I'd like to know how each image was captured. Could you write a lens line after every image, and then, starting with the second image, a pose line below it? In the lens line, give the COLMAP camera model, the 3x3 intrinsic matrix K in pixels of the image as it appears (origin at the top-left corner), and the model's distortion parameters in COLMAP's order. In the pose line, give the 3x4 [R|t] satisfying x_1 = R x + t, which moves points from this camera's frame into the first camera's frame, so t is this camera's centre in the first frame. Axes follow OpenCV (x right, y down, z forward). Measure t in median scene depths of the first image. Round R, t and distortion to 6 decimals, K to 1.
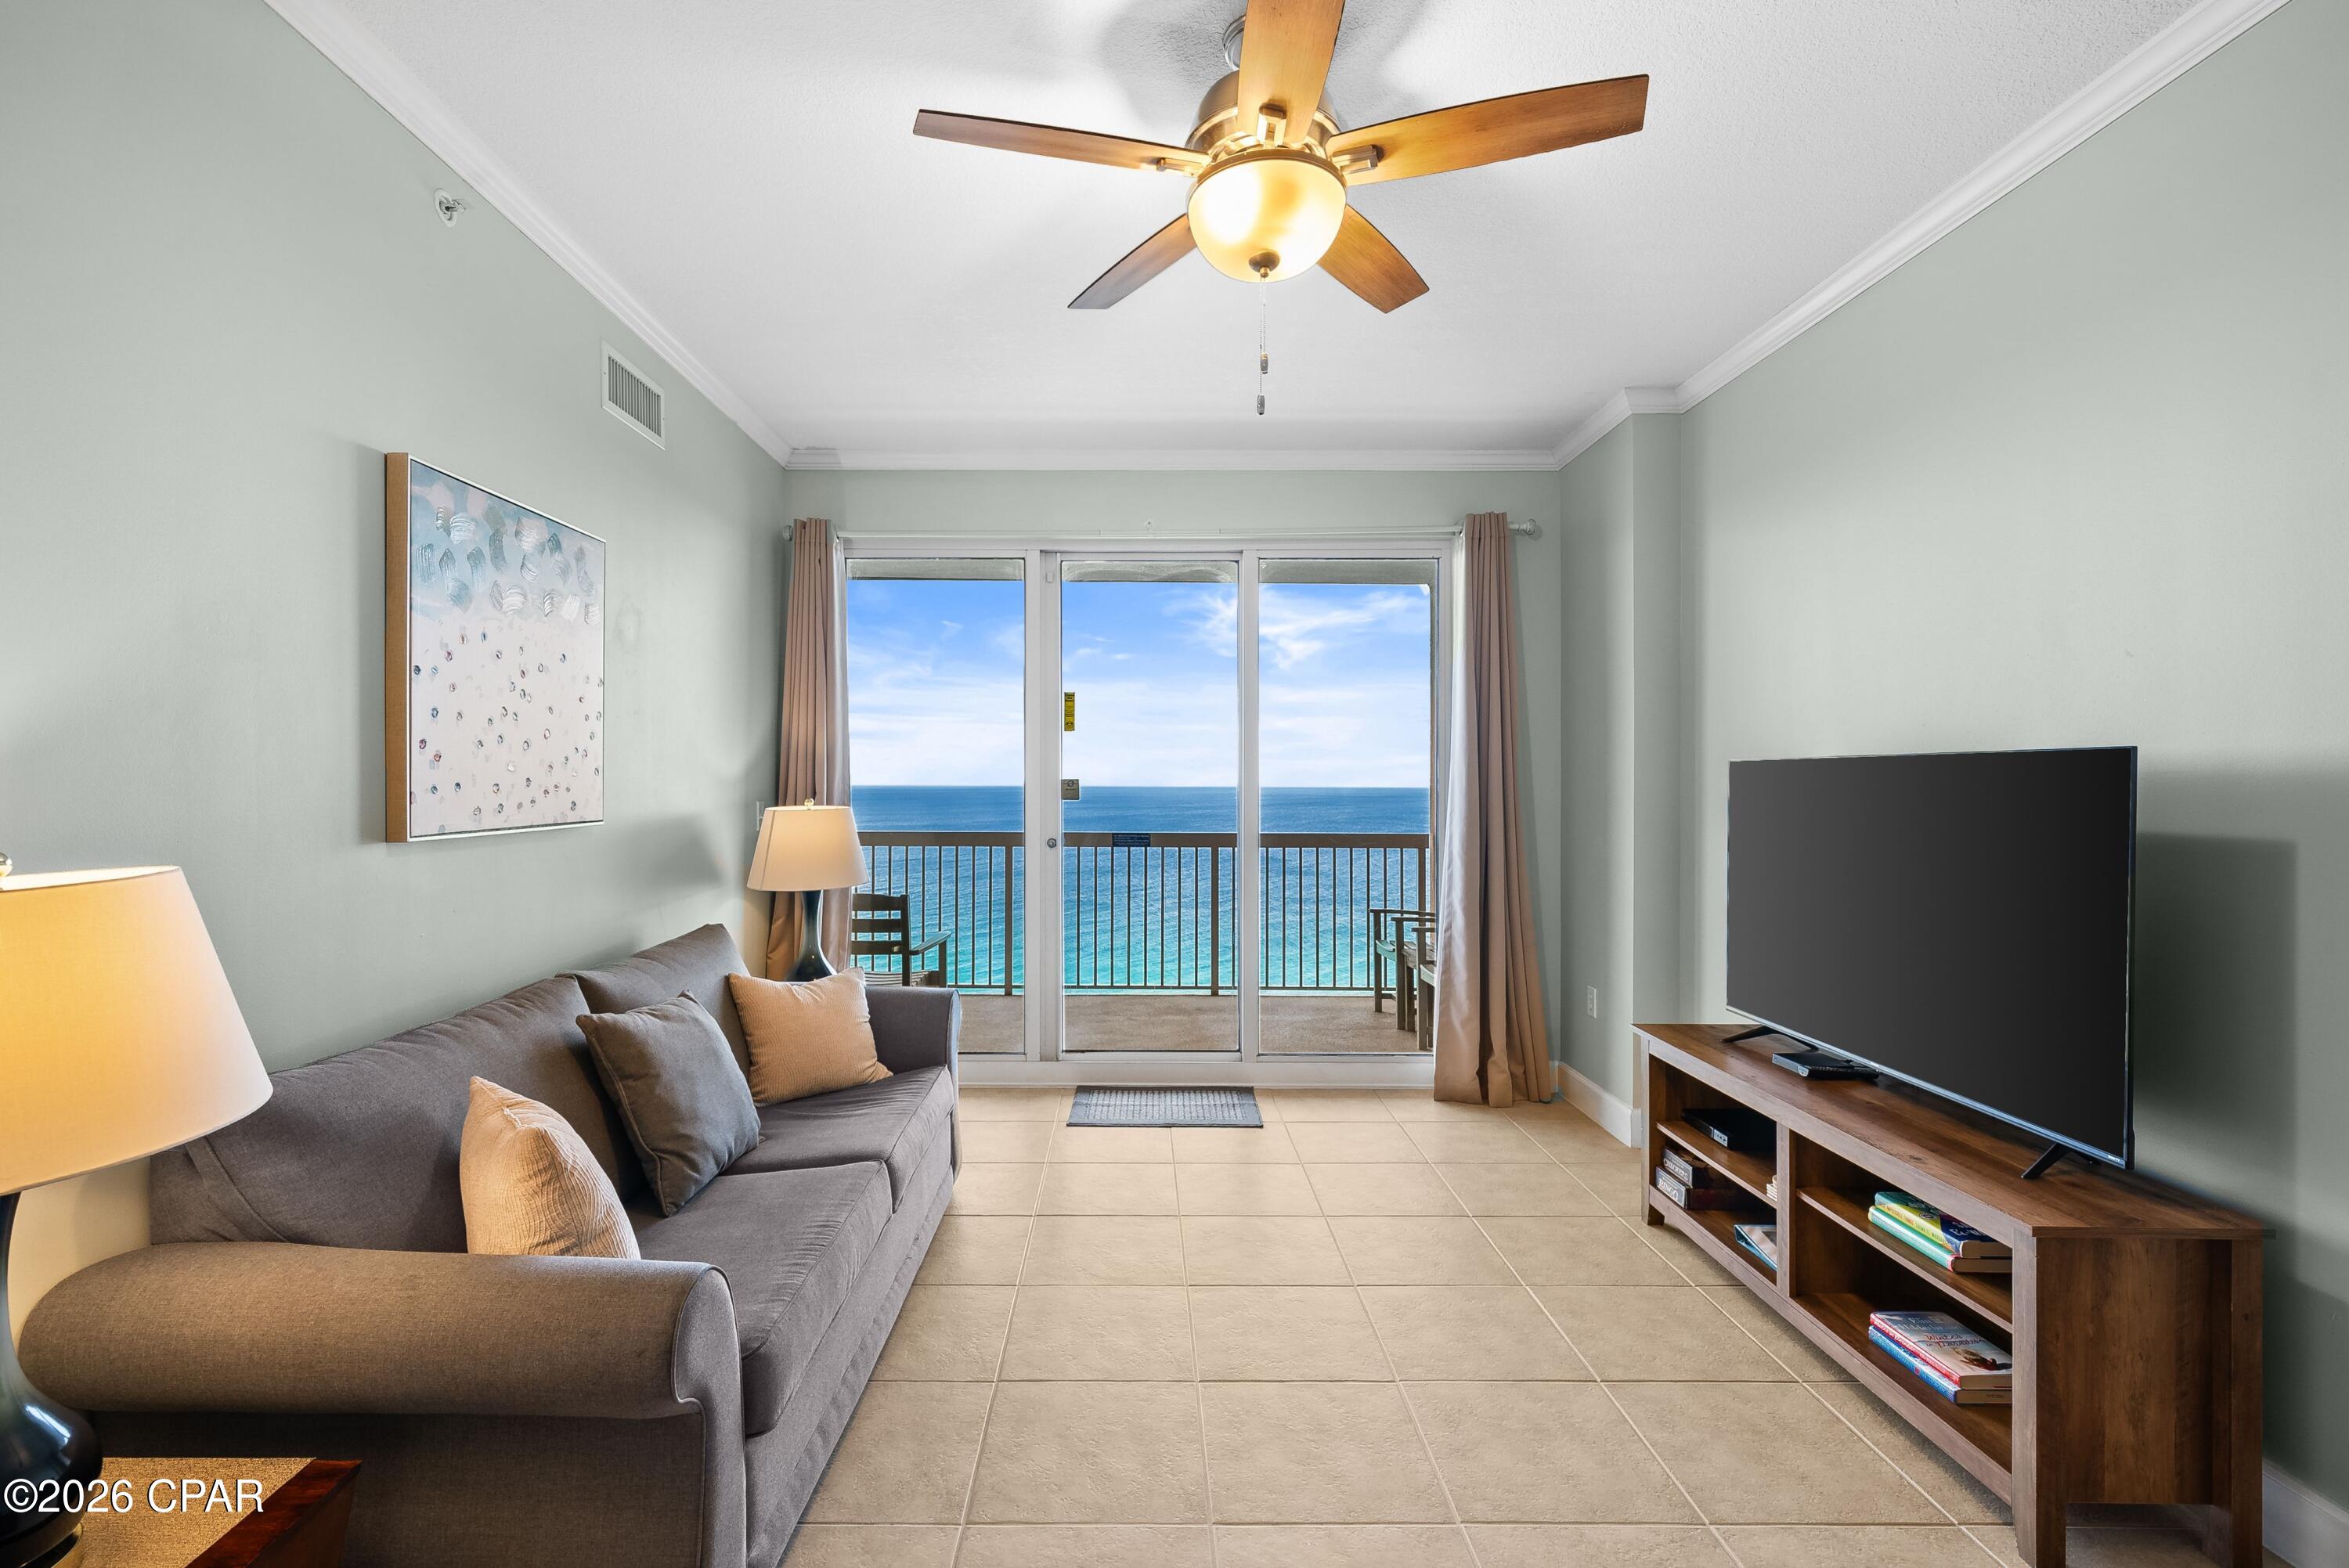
lens RADIAL K [[1008.2, 0, 1159.6], [0, 1008.2, 779.5], [0, 0, 1]] dist [0.003336, -0.000474]
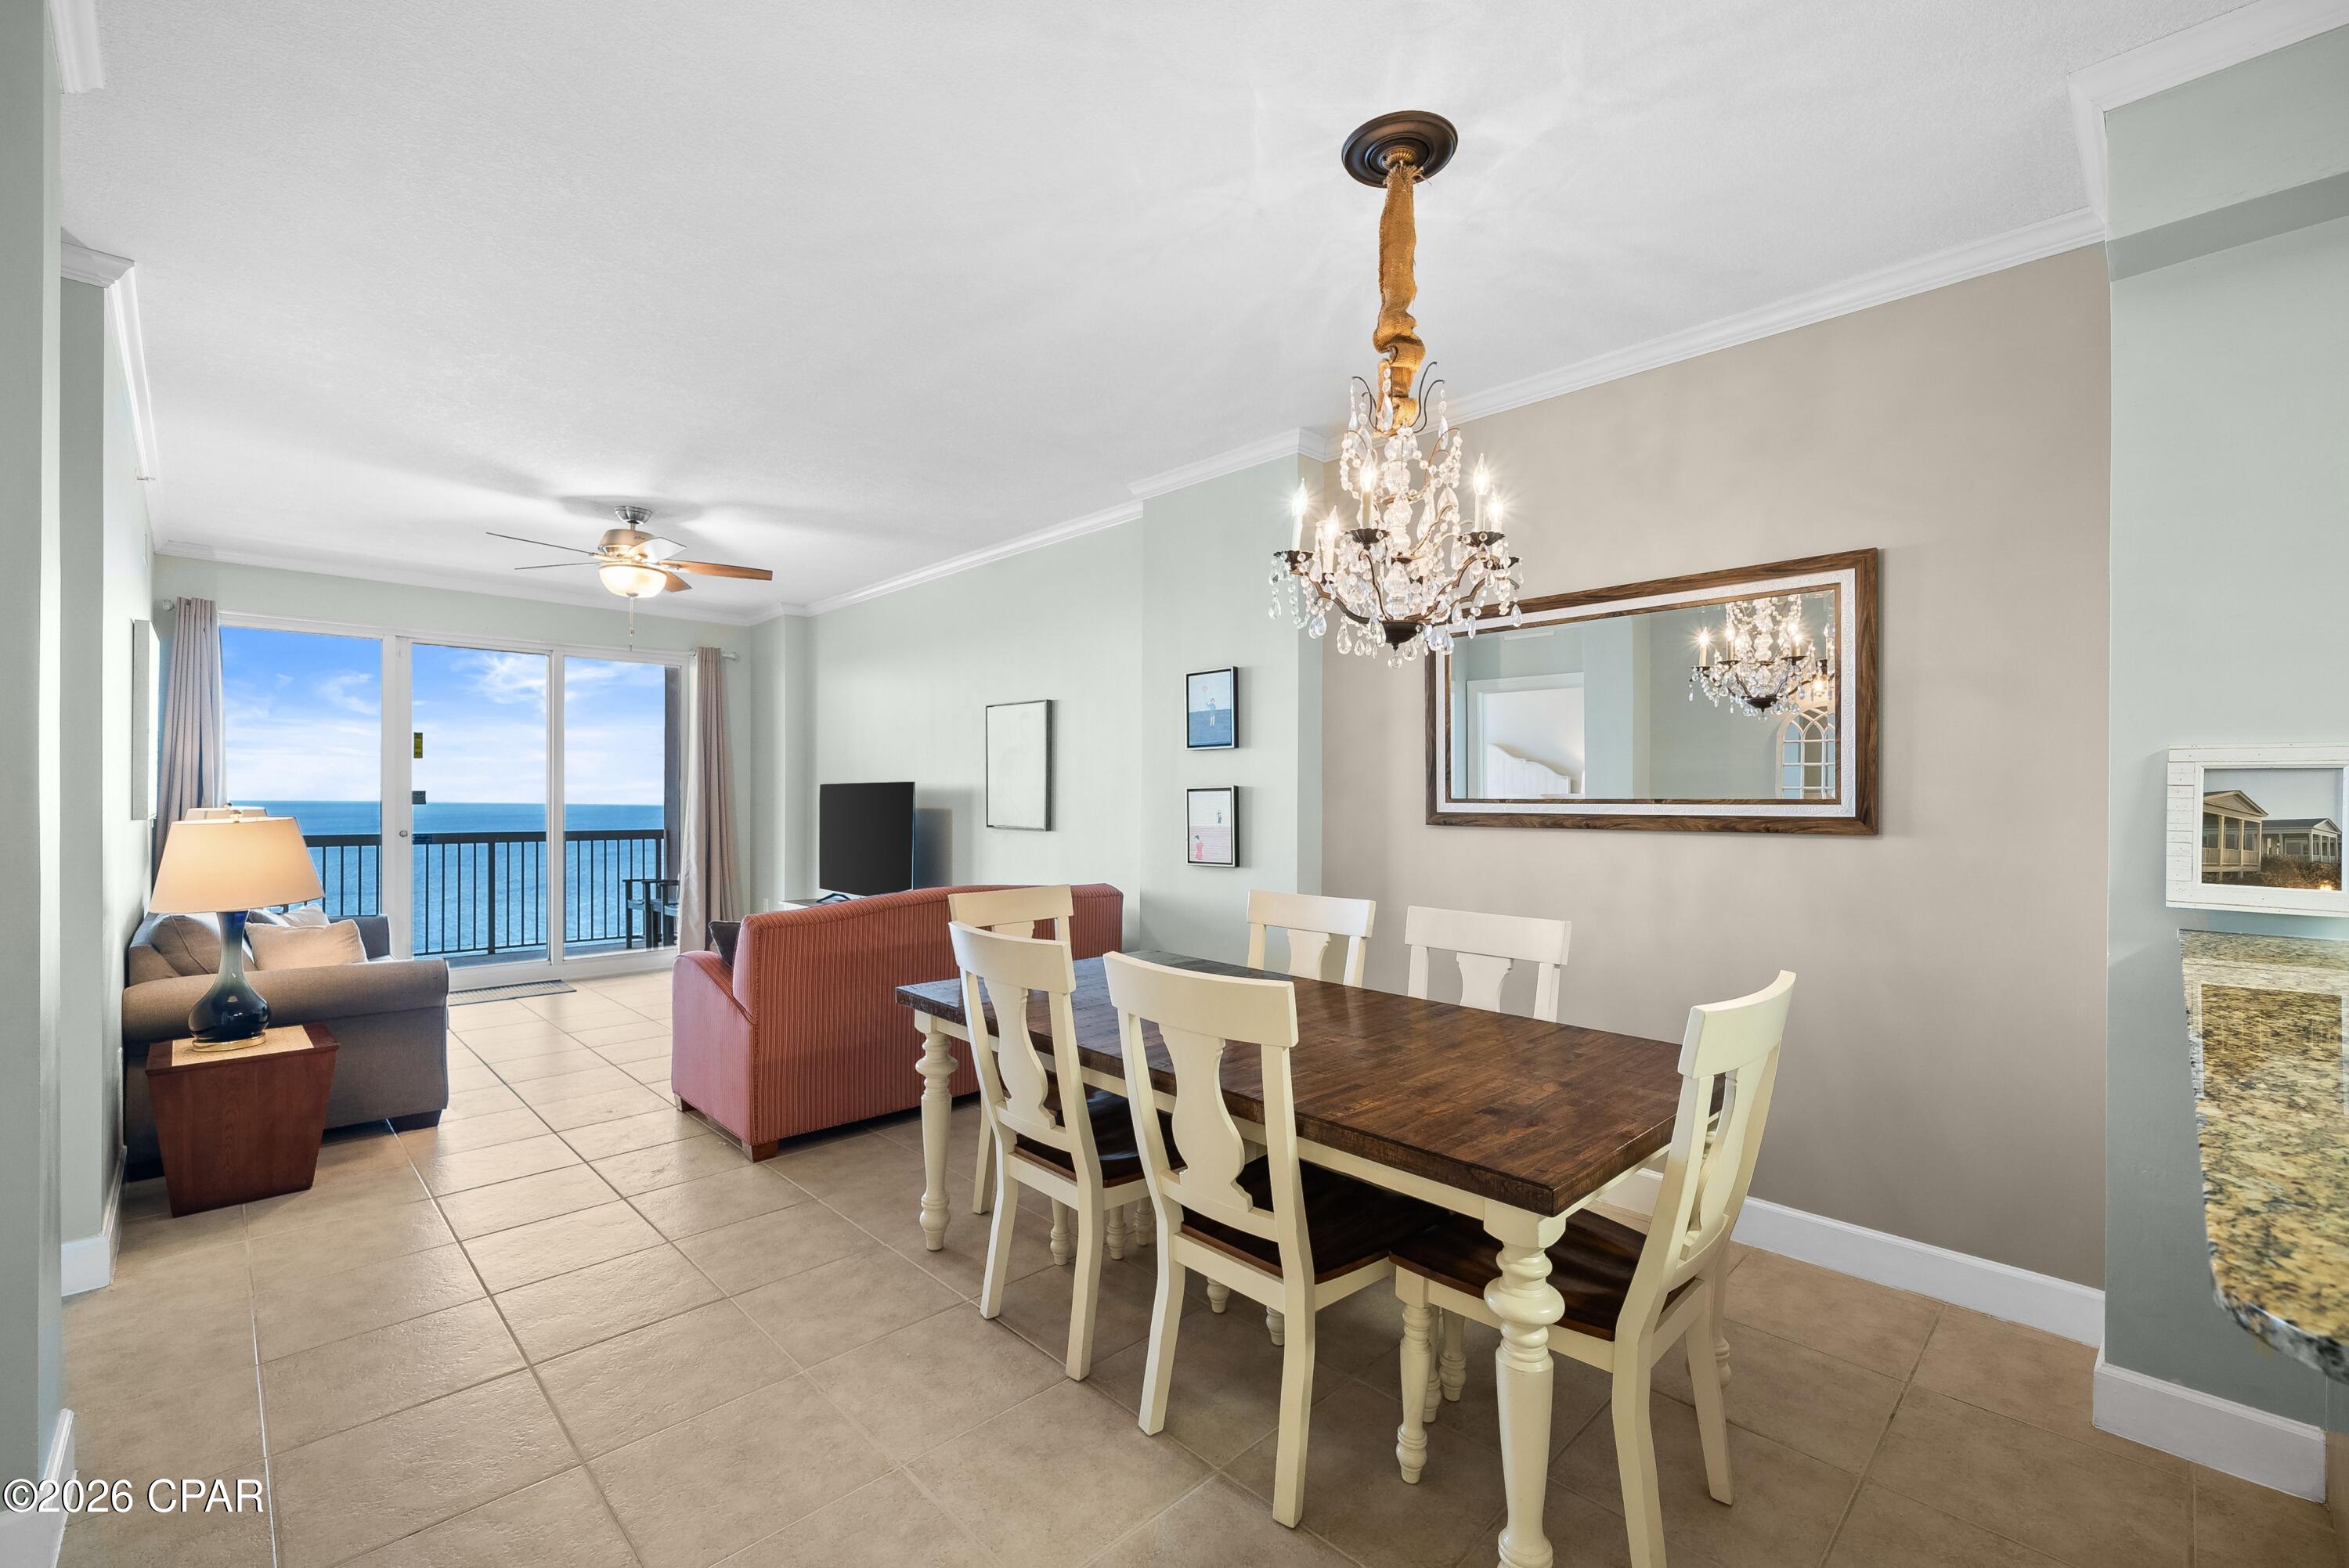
lens RADIAL K [[1008.2, 0, 1158.5], [0, 1008.2, 794.1], [0, 0, 1]] dist [0.003336, -0.000474]
pose [[0.729345, 0.001579, 0.684144, -0.339790], [-0.001423, 0.999999, -0.000791, 0.004508], [-0.684144, -0.000397, 0.729347, -0.907583]]
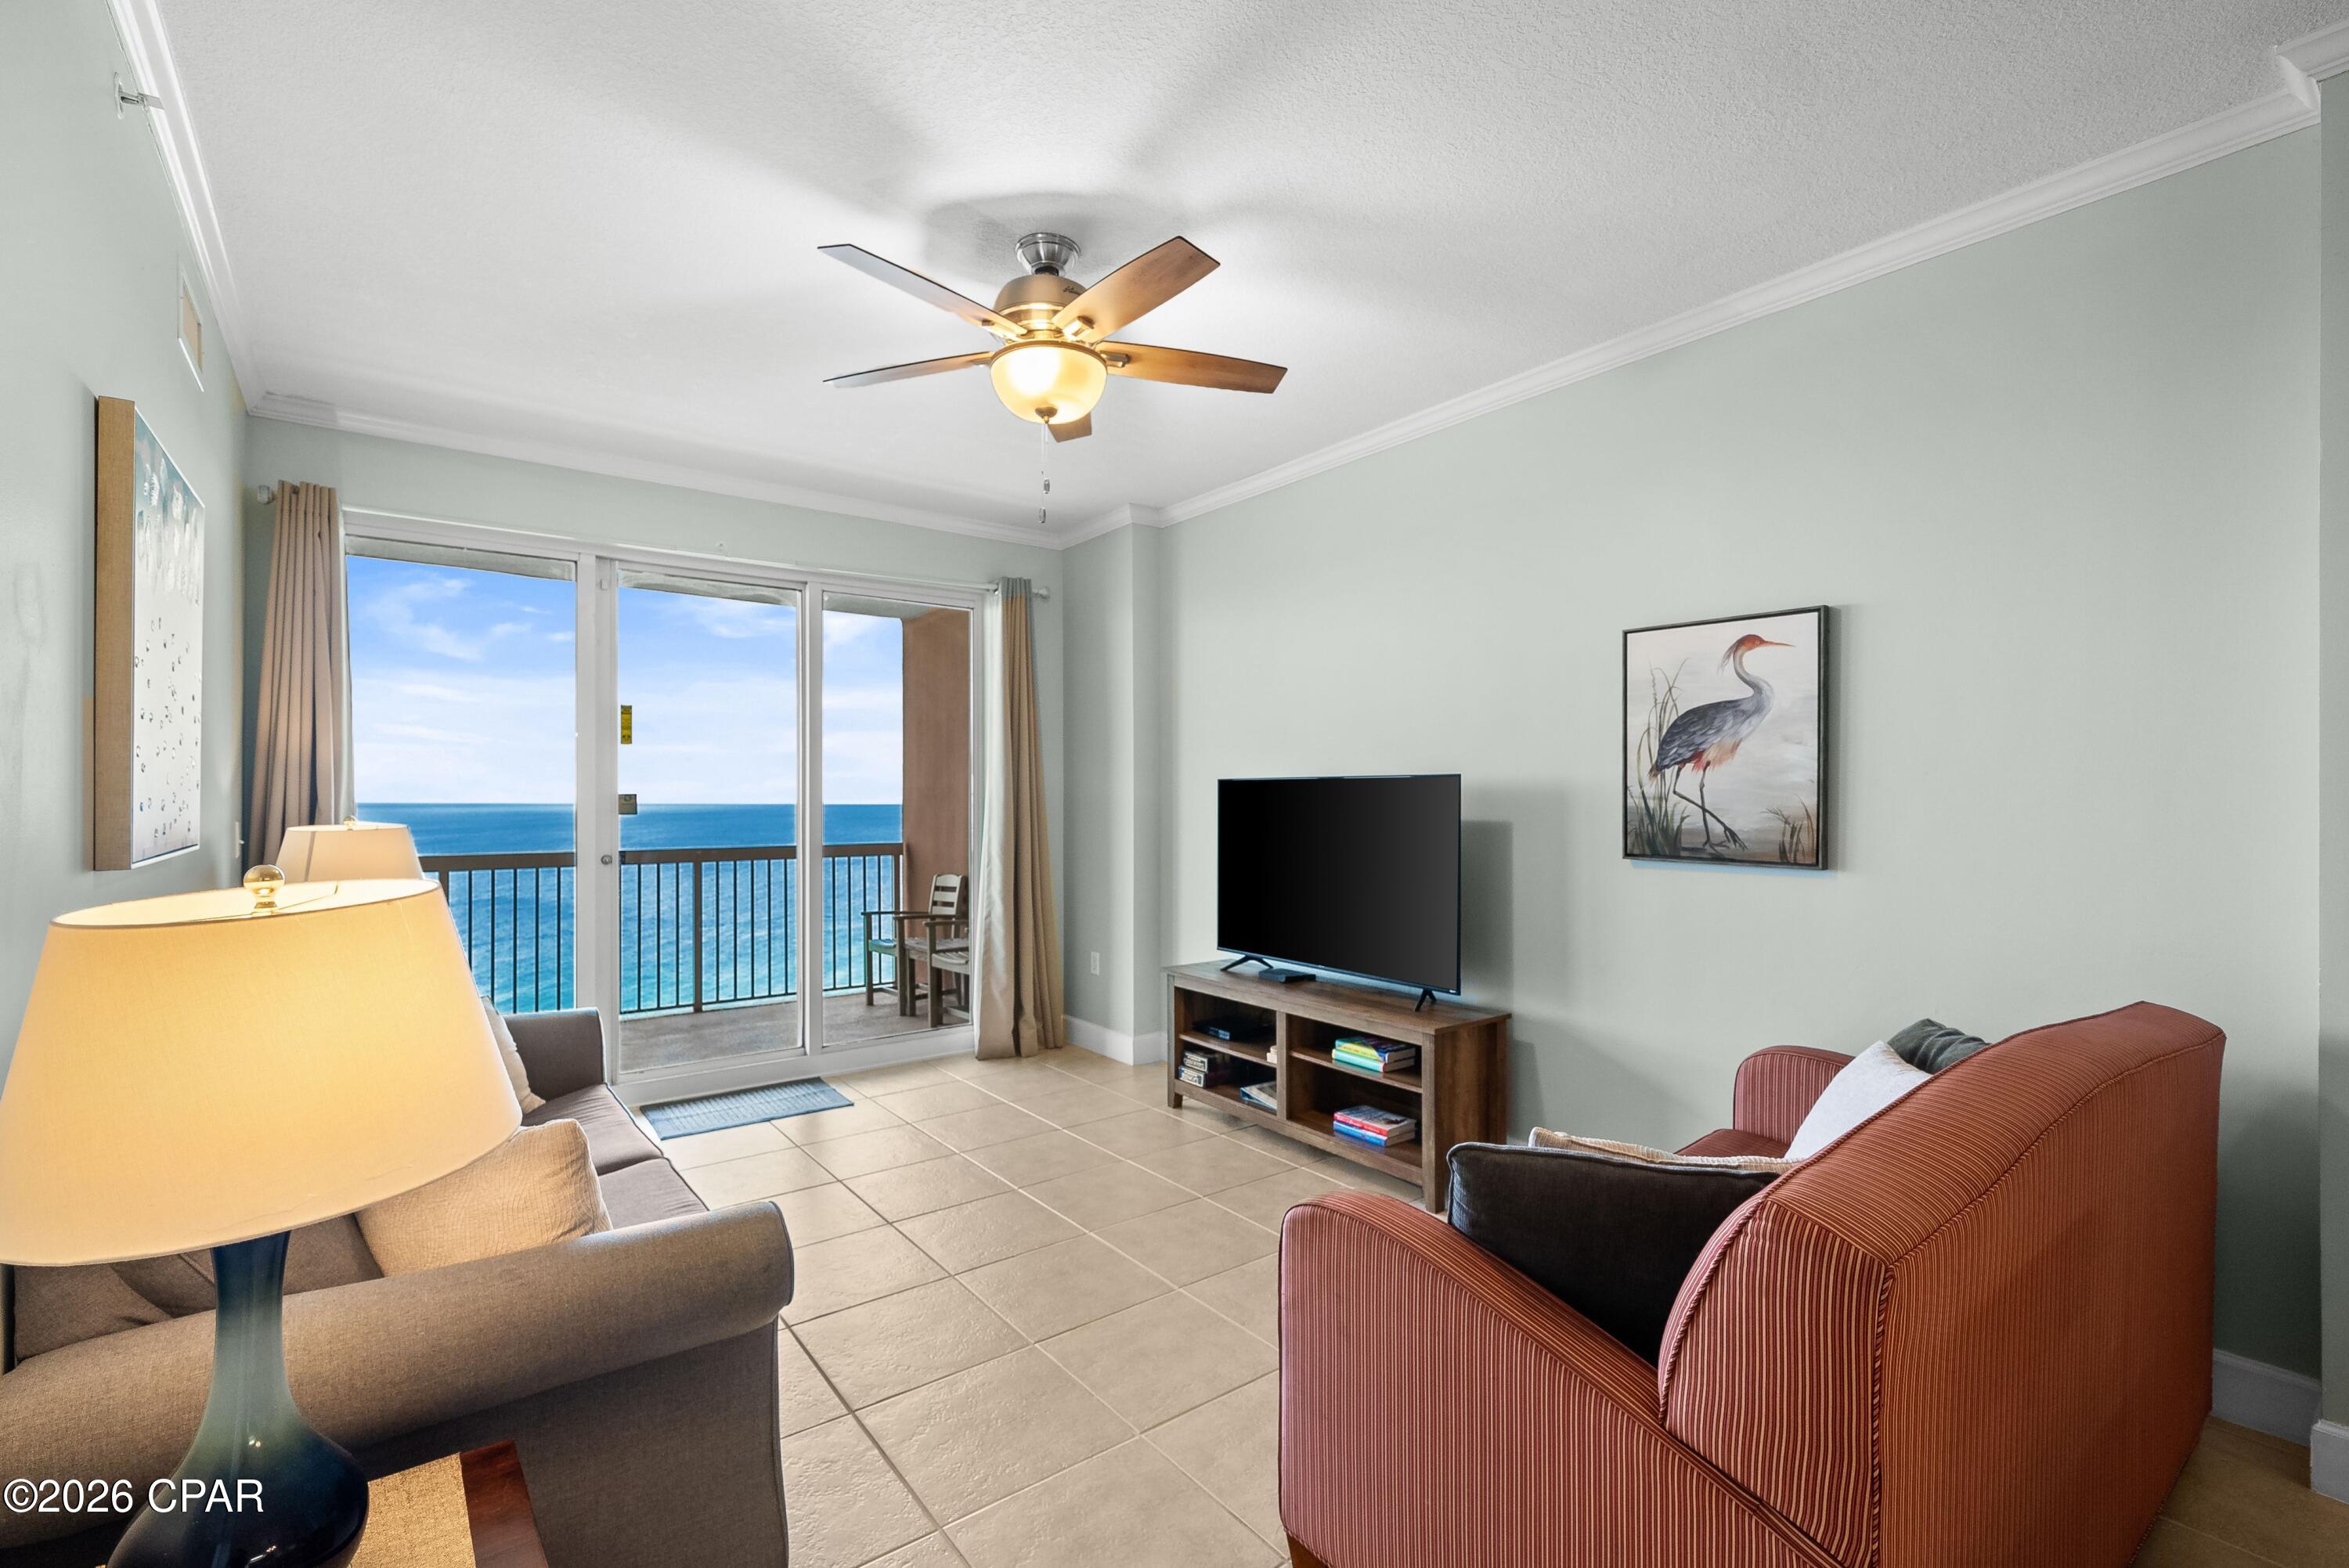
lens RADIAL K [[1008.2, 0, 1119.3], [0, 1008.2, 789.3], [0, 0, 1]] dist [0.003336, -0.000474]
pose [[0.812590, 0.000143, 0.582835, -0.294672], [0.002781, 0.999988, -0.004122, 0.000614], [-0.582829, 0.004970, 0.812580, -0.076764]]
